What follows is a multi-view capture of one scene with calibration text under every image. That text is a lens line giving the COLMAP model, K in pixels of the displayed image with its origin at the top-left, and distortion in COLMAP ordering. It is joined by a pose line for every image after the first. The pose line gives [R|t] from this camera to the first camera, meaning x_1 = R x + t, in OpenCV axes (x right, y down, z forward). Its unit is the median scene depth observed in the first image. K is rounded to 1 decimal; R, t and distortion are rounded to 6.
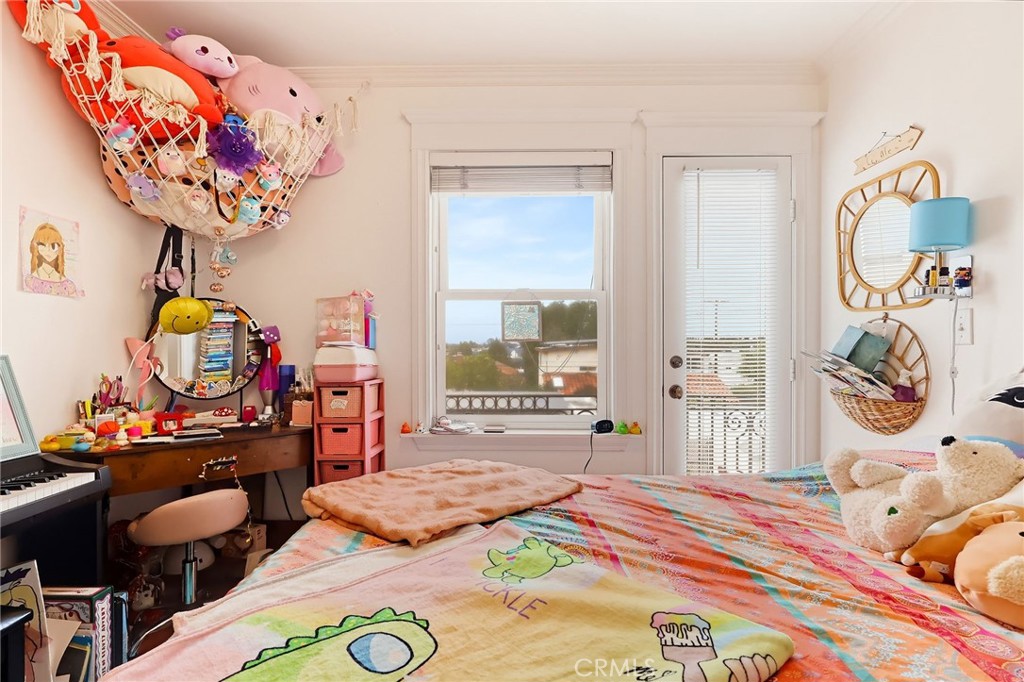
lens RADIAL K [[497.3, 0, 509.7], [0, 497.3, 343.7], [0, 0, 1]] dist [-0.004337, 0.000886]
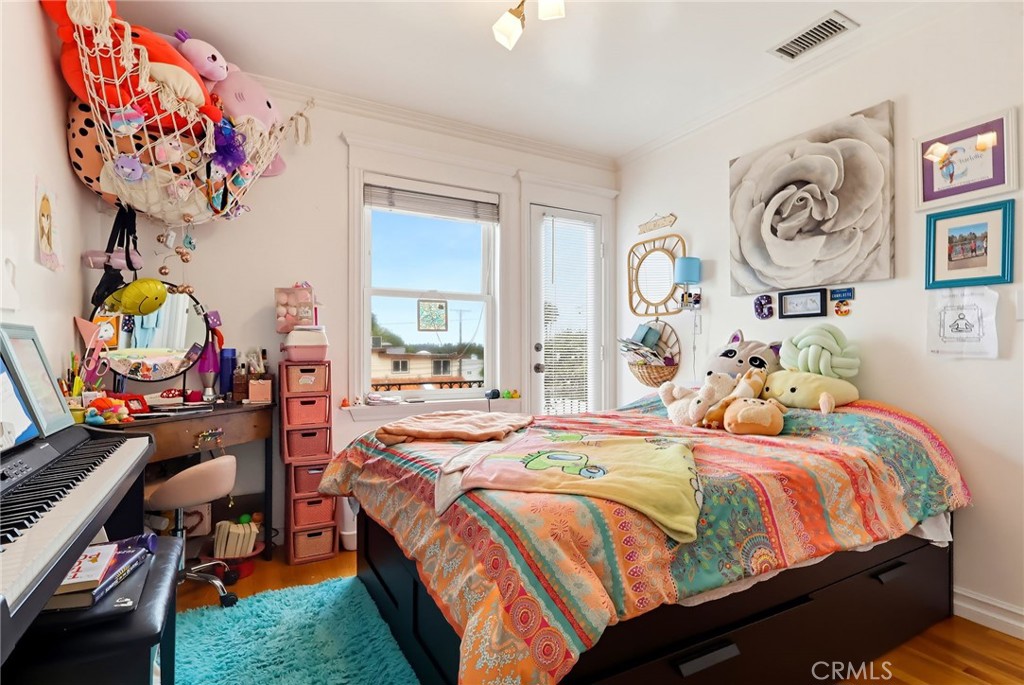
lens RADIAL K [[504.7, 0, 513.2], [0, 504.7, 347.5], [0, 0, 1]] dist [-0.002318, 0.000143]
pose [[0.867676, 0.004737, 0.497108, -0.551709], [-0.001514, 0.999975, -0.006886, 0.056499], [-0.497128, 0.005222, 0.867661, -0.281772]]
